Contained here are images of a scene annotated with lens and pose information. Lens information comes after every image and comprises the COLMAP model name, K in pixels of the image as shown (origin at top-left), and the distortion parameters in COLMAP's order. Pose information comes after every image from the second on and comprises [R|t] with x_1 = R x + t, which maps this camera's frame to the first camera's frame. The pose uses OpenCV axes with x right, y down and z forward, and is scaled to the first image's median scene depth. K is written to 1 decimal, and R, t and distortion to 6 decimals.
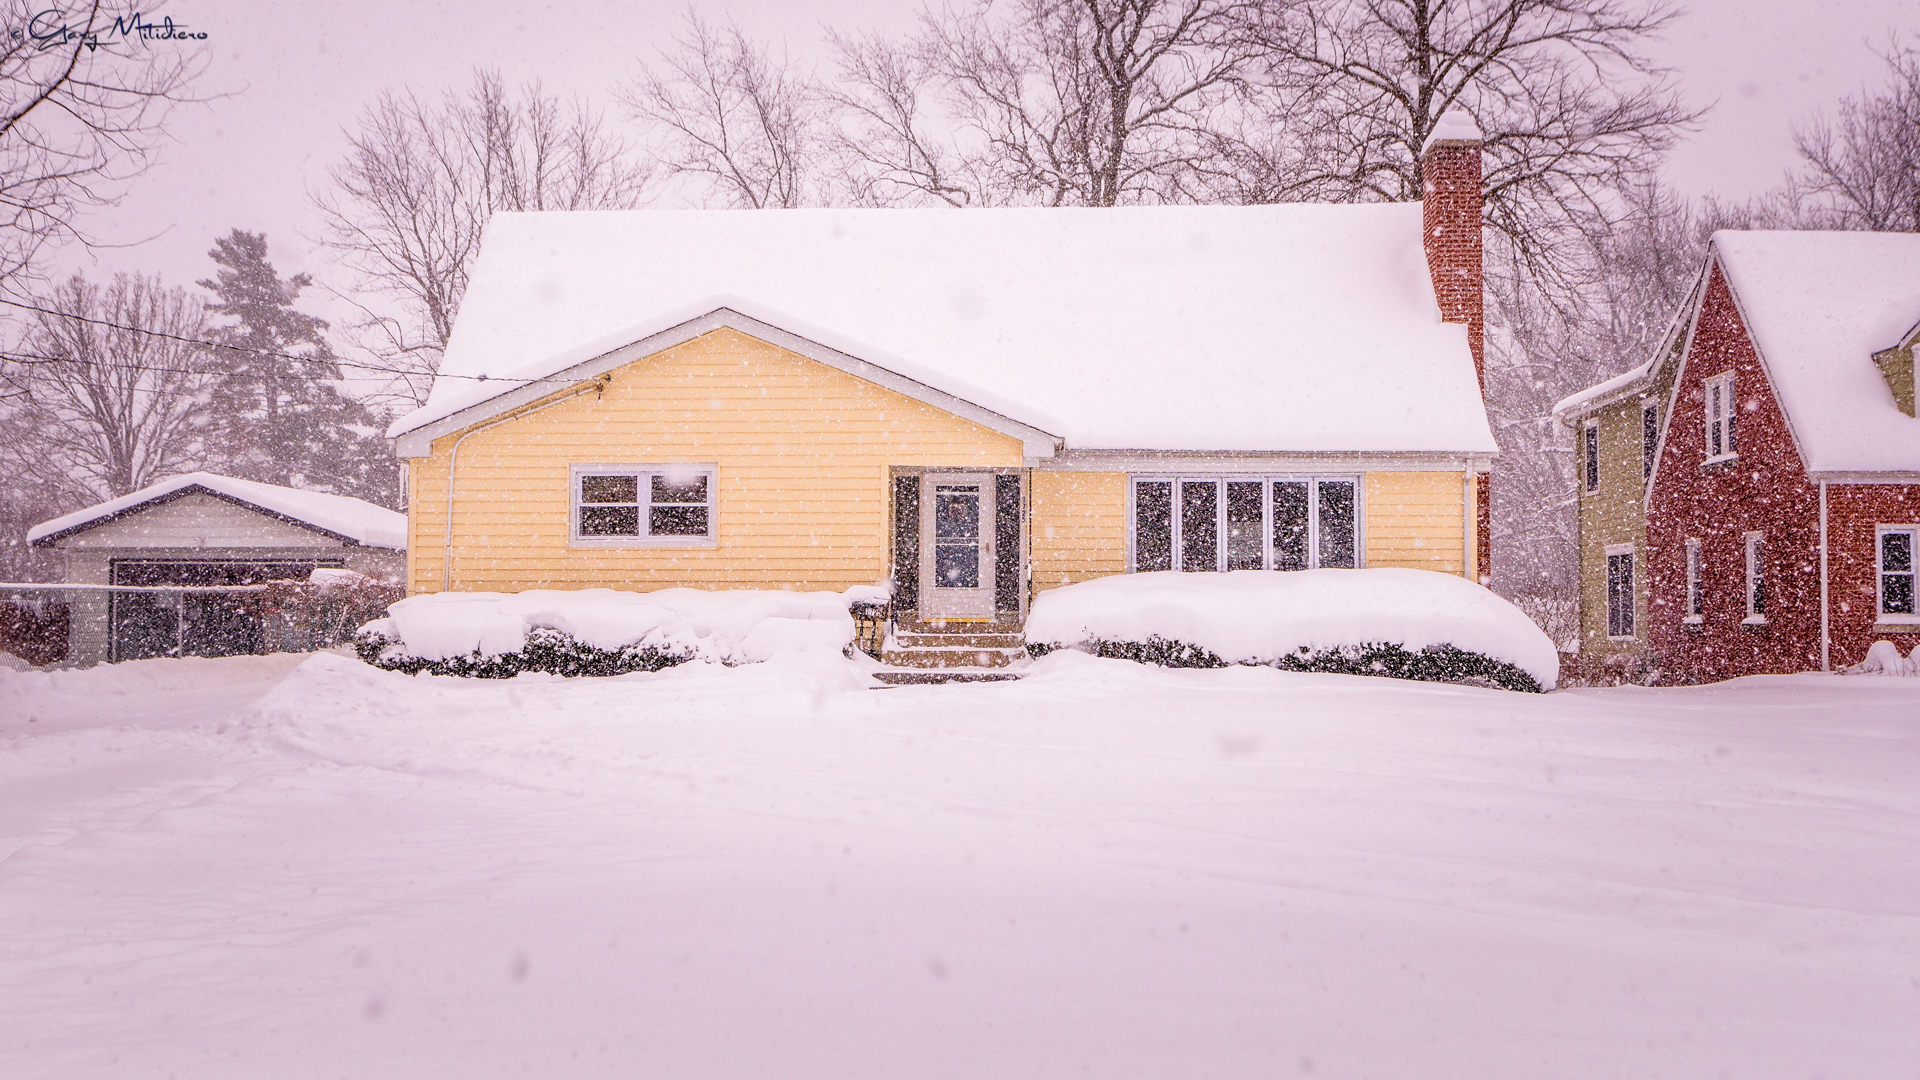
lens RADIAL K [[1924.9, 0, 960.0], [0, 1924.9, 540.0], [0, 0, 1]] dist [-0.026107, -0.012176]
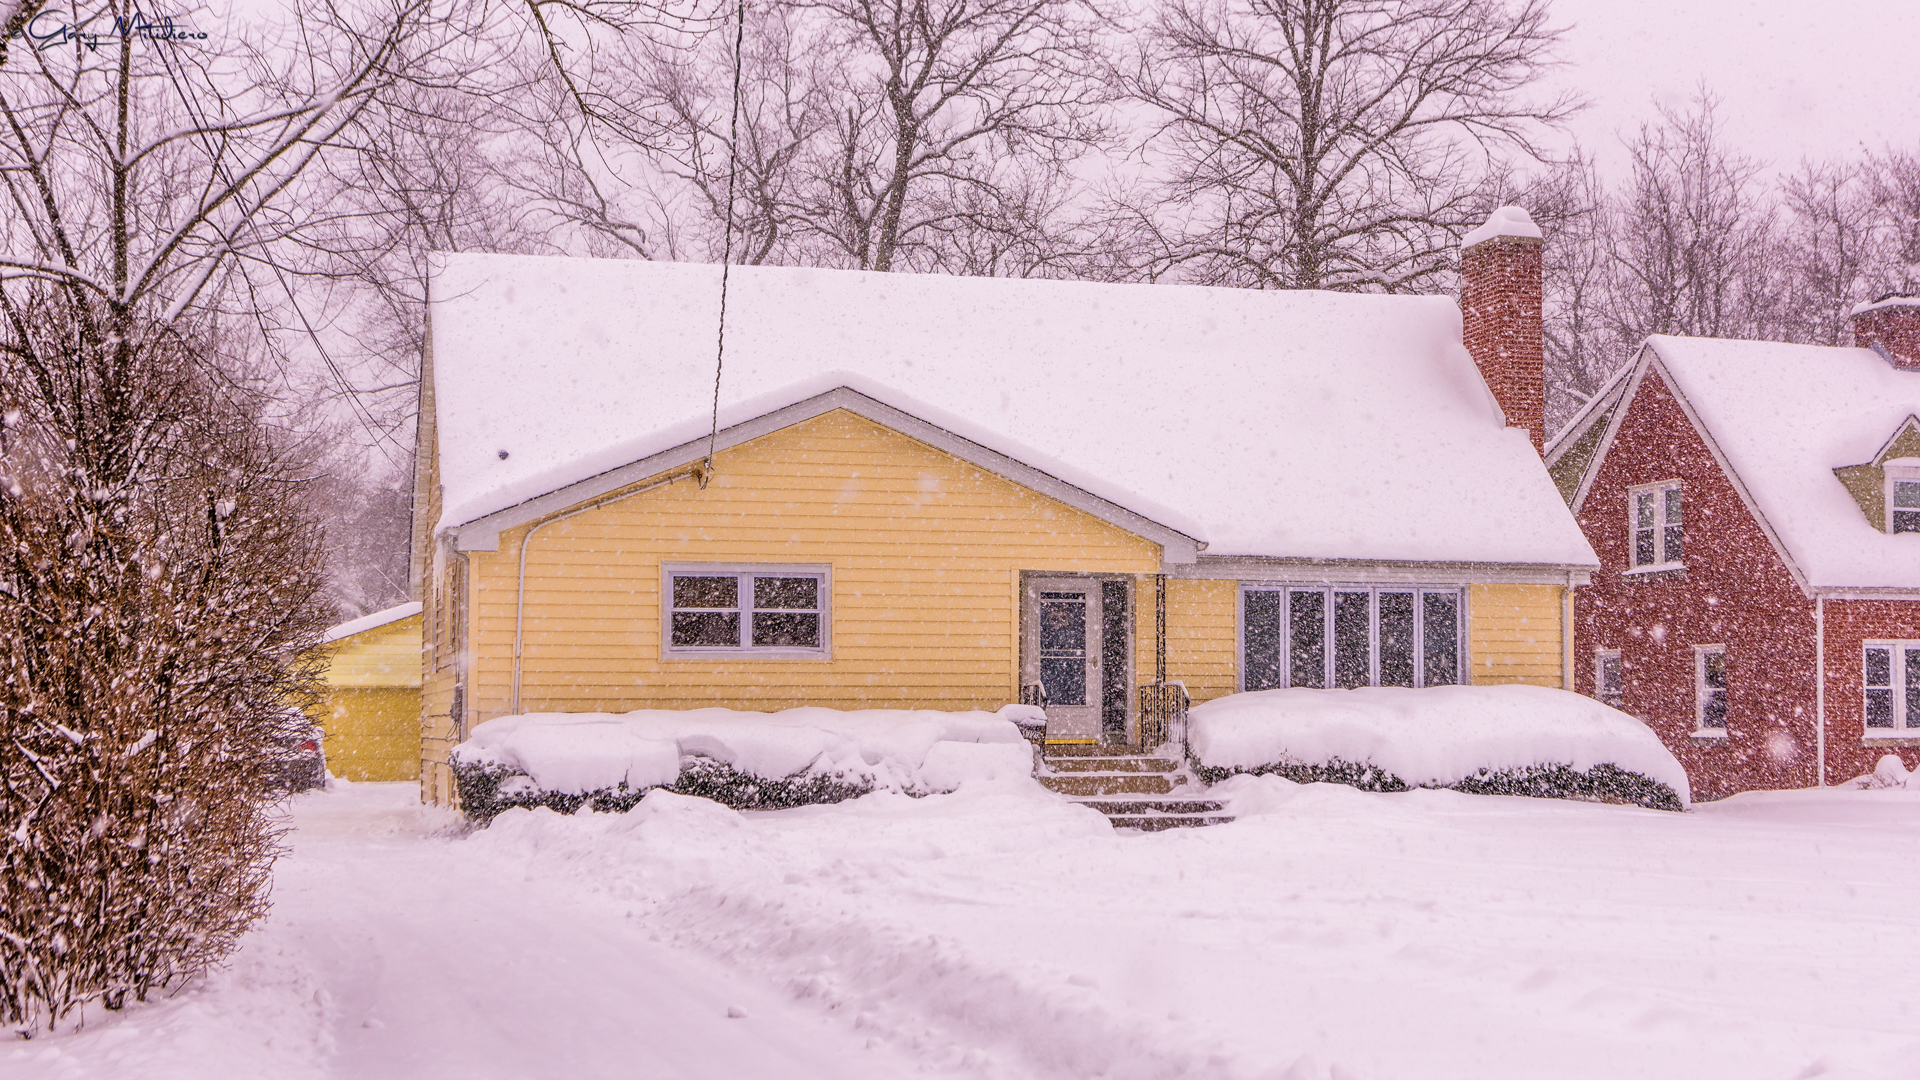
lens RADIAL K [[2342.5, 0, 960.0], [0, 2342.5, 540.0], [0, 0, 1]] dist [0.018775, -0.461594]
pose [[0.955107, 0.019133, 0.295643, -0.383323], [-0.006715, 0.999054, -0.042964, -0.005418], [-0.296186, 0.039050, 0.954332, -0.032863]]
